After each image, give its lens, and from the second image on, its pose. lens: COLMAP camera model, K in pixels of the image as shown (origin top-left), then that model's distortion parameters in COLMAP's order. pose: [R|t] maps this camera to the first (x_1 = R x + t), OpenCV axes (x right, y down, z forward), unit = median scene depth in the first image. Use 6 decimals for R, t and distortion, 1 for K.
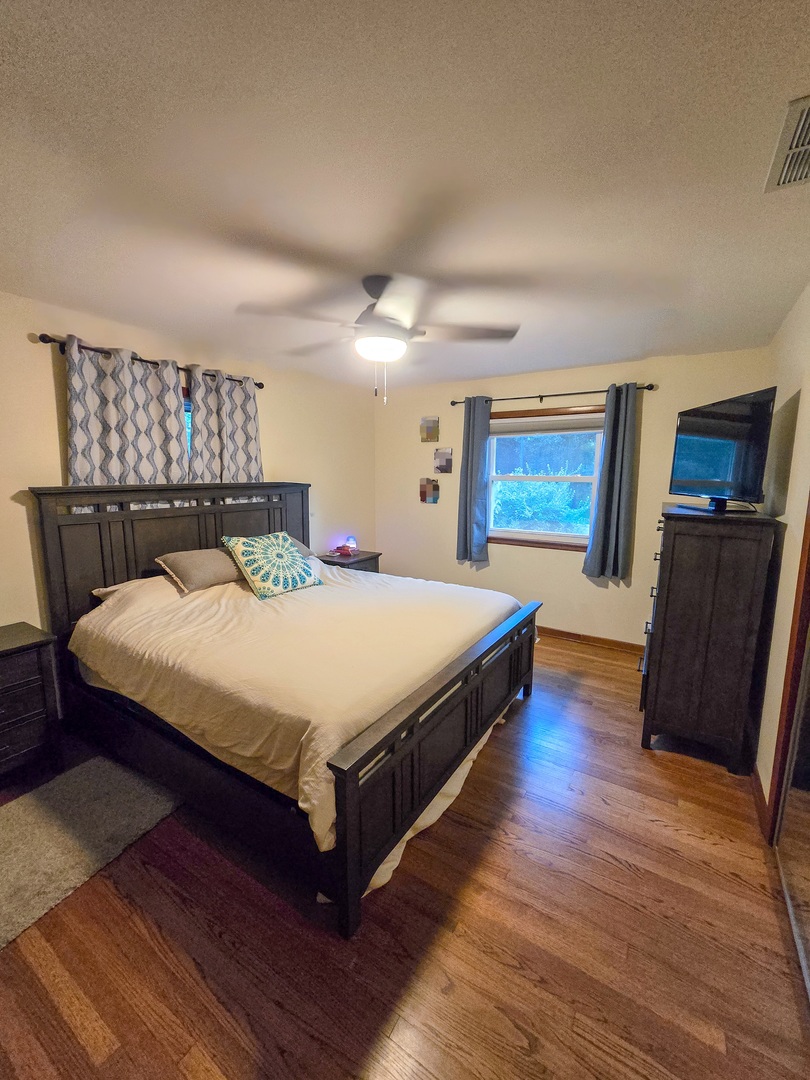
lens RADIAL K [[441.1, 0, 407.2], [0, 441.1, 540.8], [0, 0, 1]] dist [-0.005312, 0.003174]
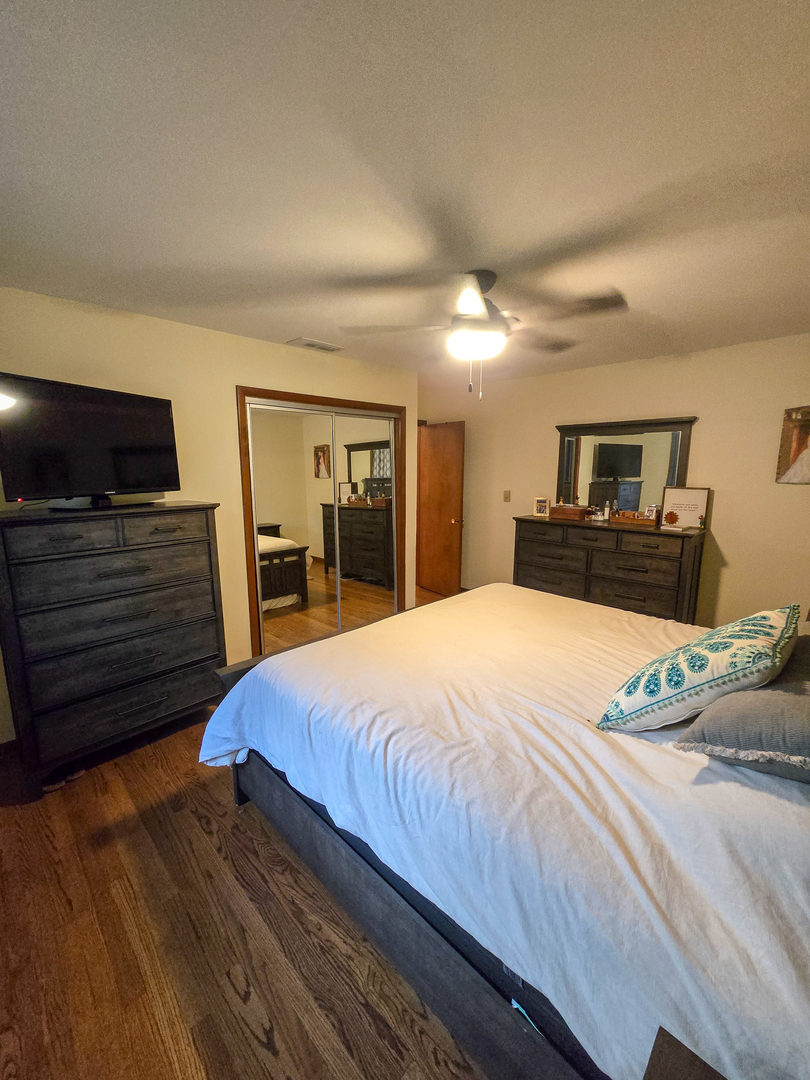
lens RADIAL K [[441.2, 0, 410.8], [0, 441.2, 540.7], [0, 0, 1]] dist [-0.012666, 0.005968]
pose [[-0.976311, -0.042224, 0.212213, -0.104319], [0.028112, 0.947708, 0.317898, -0.244377], [-0.214539, 0.316333, -0.924070, 1.535288]]
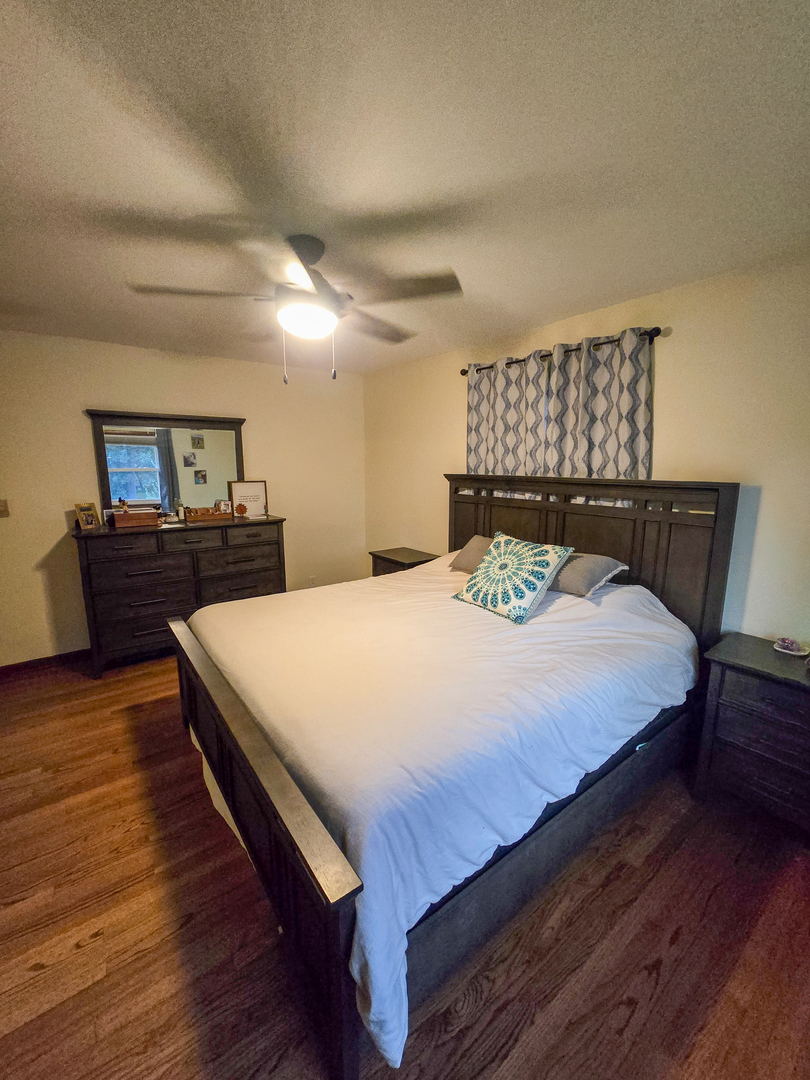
lens RADIAL K [[441.1, 0, 407.2], [0, 441.1, 540.8], [0, 0, 1]] dist [-0.005312, 0.003174]
pose [[-0.347658, 0.156757, -0.924425, 0.549045], [-0.150127, 0.963899, 0.219911, -0.173906], [0.925525, 0.215235, -0.311574, 1.134645]]
